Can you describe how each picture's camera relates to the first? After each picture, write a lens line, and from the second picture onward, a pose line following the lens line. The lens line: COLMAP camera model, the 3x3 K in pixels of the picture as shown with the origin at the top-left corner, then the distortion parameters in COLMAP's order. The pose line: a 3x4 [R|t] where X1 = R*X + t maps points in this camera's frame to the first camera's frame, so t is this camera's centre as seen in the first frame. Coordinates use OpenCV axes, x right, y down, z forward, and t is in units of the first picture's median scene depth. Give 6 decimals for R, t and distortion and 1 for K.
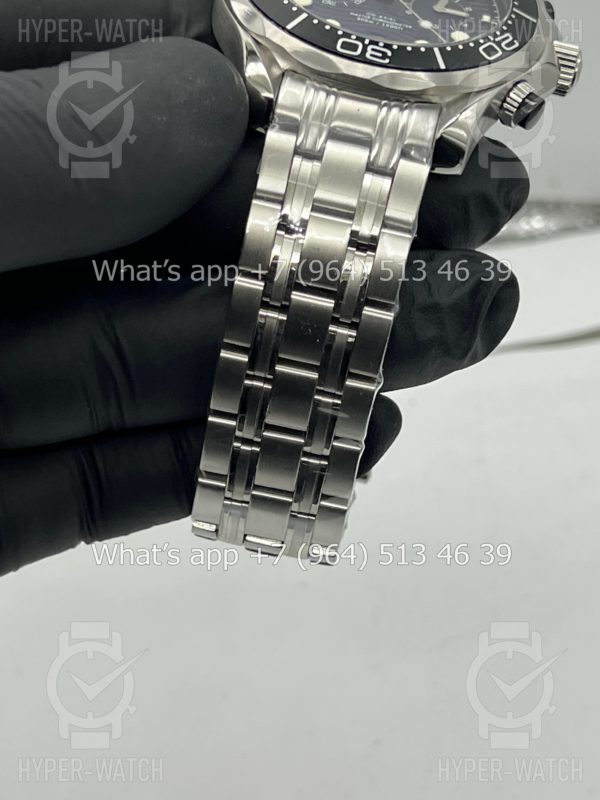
lens RADIAL K [[1825.3, 0, 300.0], [0, 1825.3, 400.0], [0, 0, 1]] dist [0.057303, 0.216100]
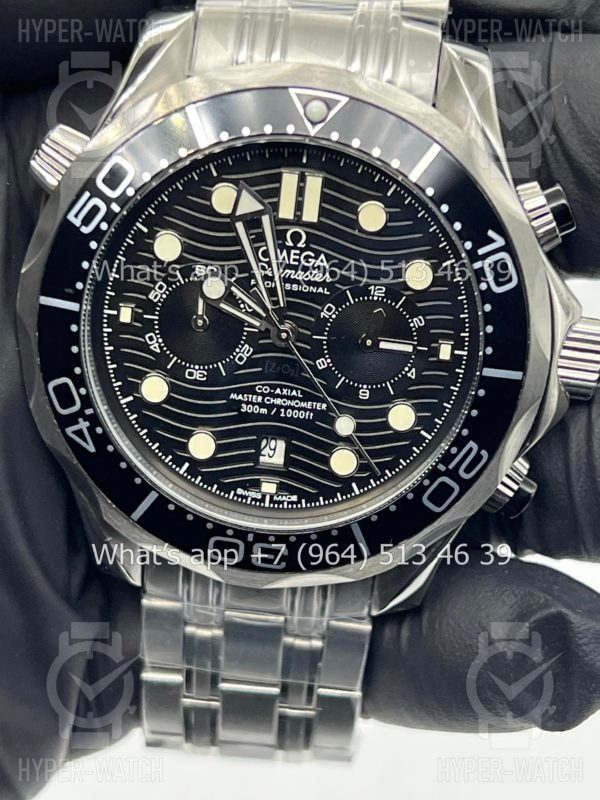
lens RADIAL K [[1784.2, 0, 300.0], [0, 1784.2, 400.0], [0, 0, 1]] dist [0.047882, 0.145761]
pose [[0.974700, -0.006843, -0.223414, 0.181439], [0.194714, 0.516814, 0.833661, -0.689595], [0.109759, -0.856070, 0.505071, 0.639116]]
